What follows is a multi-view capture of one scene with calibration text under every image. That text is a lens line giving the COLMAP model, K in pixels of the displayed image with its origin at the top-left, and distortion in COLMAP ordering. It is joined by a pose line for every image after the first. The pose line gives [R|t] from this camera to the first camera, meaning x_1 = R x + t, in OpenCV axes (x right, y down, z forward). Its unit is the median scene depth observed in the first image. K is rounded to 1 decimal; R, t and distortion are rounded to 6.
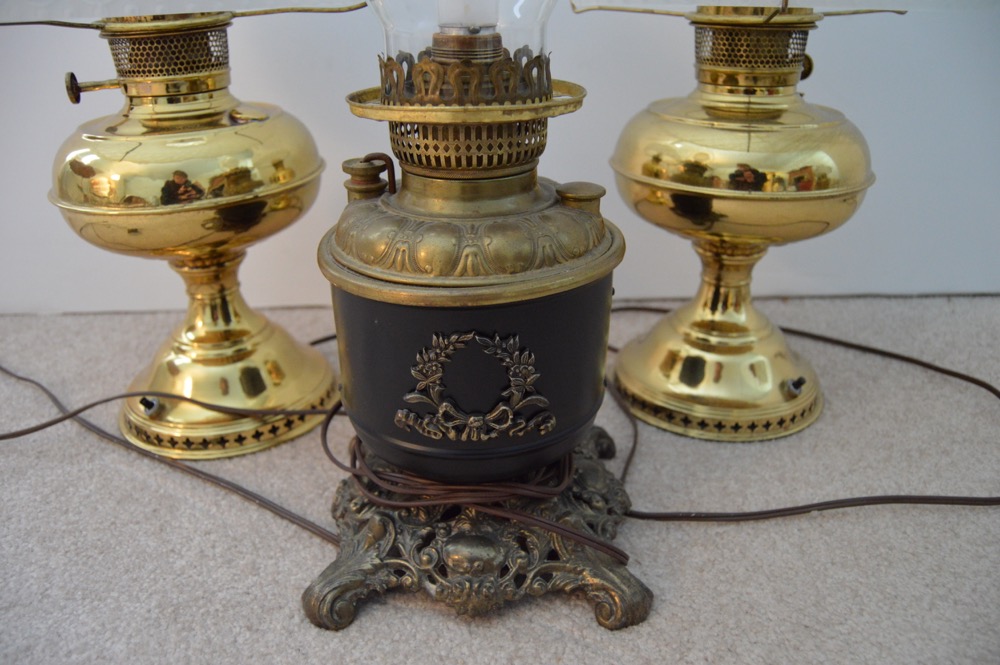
lens RADIAL K [[808.0, 0, 504.7], [0, 808.0, 334.3], [0, 0, 1]] dist [-0.117594, 0.047599]
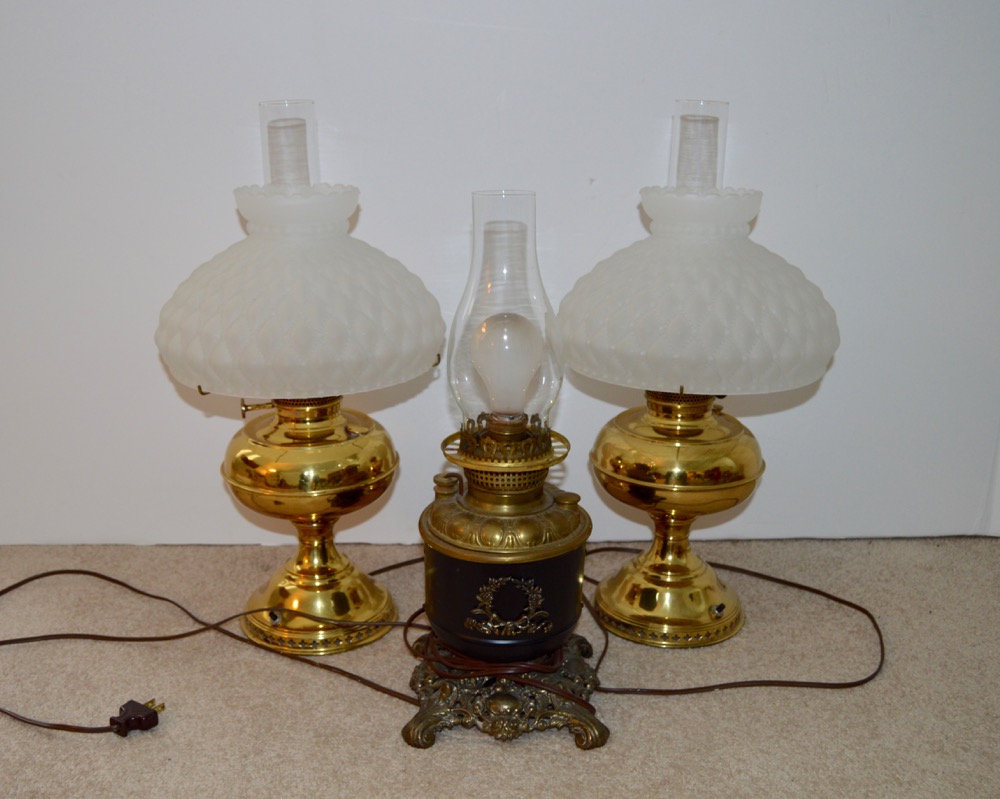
lens RADIAL K [[1059.7, 0, 475.7], [0, 1059.7, 381.9], [0, 0, 1]] dist [-0.073065, 0.000000]
pose [[0.999879, 0.011262, -0.010700, -0.073081], [-0.012783, 0.987863, -0.154799, -0.051717], [0.008826, 0.154917, 0.987888, -1.161407]]
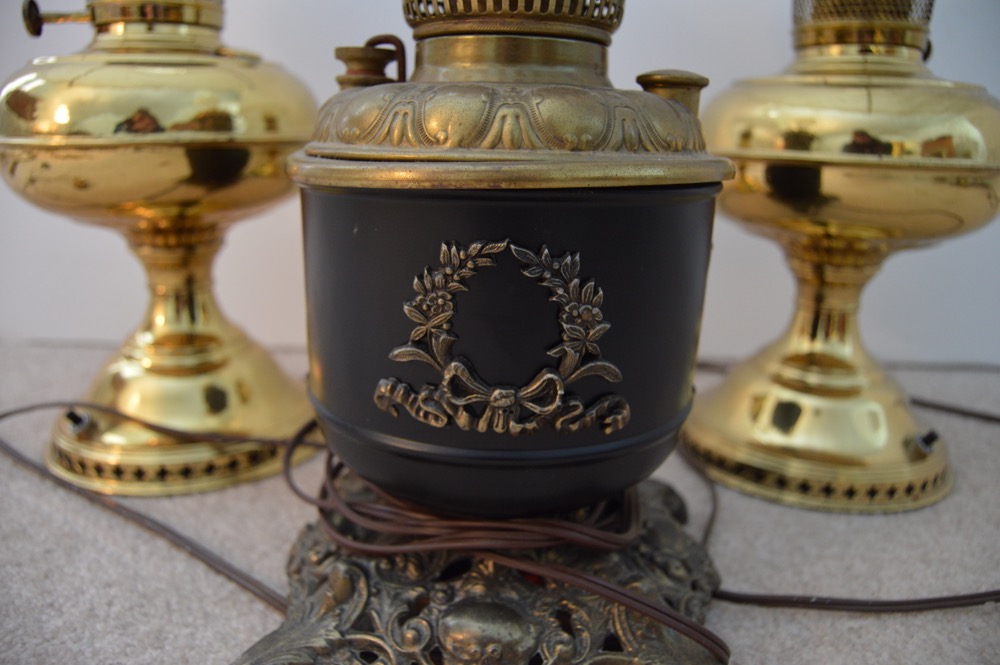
lens RADIAL K [[808.0, 0, 504.5], [0, 808.0, 301.9], [0, 0, 1]] dist [-0.117594, 0.047599]
pose [[0.998077, 0.045644, -0.041941, -0.009129], [-0.052638, 0.981409, -0.184567, 0.113586], [0.032737, 0.186419, 0.981925, 0.289448]]
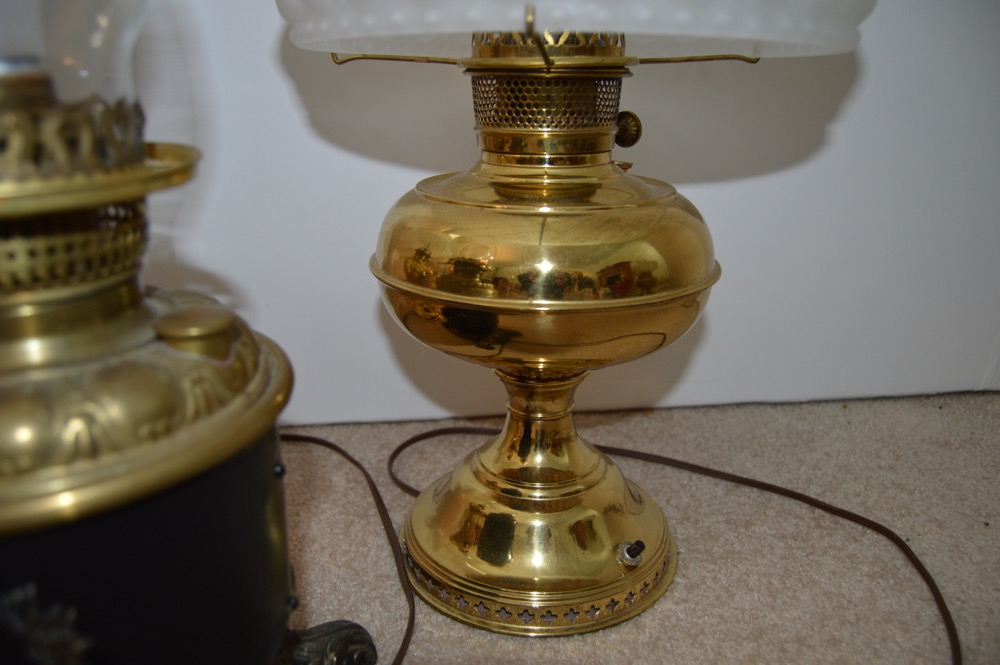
lens RADIAL K [[808.0, 0, 508.3], [0, 808.0, 328.8], [0, 0, 1]] dist [-0.117594, 0.047599]
pose [[0.995836, -0.012379, 0.090324, 0.225278], [0.021104, 0.995130, -0.096289, -0.088242], [-0.088692, 0.097794, 0.991247, 0.306181]]
